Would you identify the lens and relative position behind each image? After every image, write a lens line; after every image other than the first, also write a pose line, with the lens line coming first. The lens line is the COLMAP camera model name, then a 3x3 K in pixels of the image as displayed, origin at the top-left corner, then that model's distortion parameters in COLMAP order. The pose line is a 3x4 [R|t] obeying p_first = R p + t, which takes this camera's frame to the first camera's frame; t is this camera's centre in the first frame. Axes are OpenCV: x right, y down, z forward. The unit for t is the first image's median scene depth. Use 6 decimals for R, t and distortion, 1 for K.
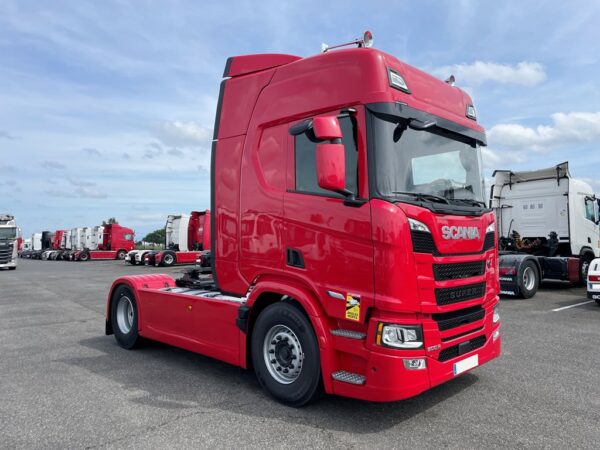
lens RADIAL K [[453.3, 0, 303.0], [0, 453.3, 221.8], [0, 0, 1]] dist [0.107718, -0.133939]
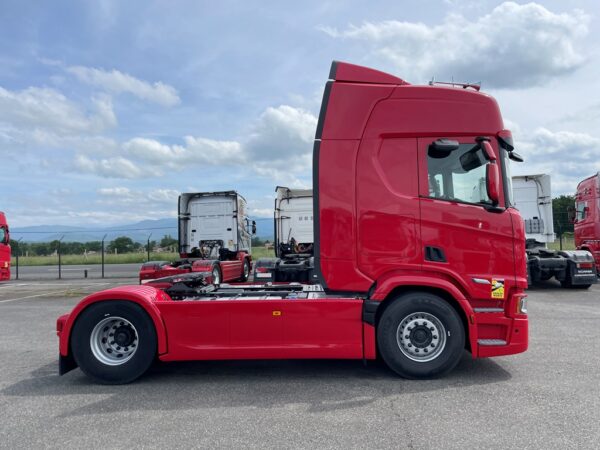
lens RADIAL K [[452.0, 0, 308.4], [0, 452.0, 228.2], [0, 0, 1]] dist [0.098318, -0.133780]
pose [[0.721577, 0.022847, 0.691957, -1.034988], [-0.017531, 0.999738, -0.014729, 0.034434], [-0.692112, -0.001503, 0.721789, 0.354174]]
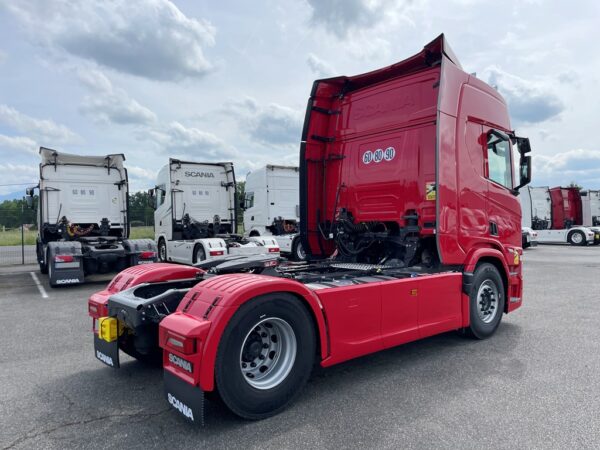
lens RADIAL K [[452.0, 0, 308.4], [0, 452.0, 228.2], [0, 0, 1]] dist [0.098318, -0.133780]
pose [[0.058434, 0.002941, 0.998287, -1.358651], [-0.029116, 0.999575, -0.001241, 0.093629], [-0.997867, -0.028994, 0.058495, 1.407471]]
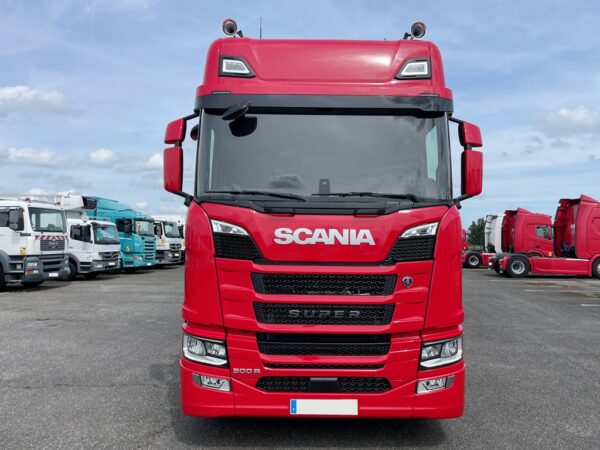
lens RADIAL K [[453.3, 0, 303.0], [0, 453.3, 221.8], [0, 0, 1]] dist [0.107718, -0.133939]
pose [[0.711525, -0.008274, -0.702612, 0.826802], [0.008517, 0.999959, -0.003151, 0.000267], [0.702609, -0.003742, 0.711566, 0.401646]]
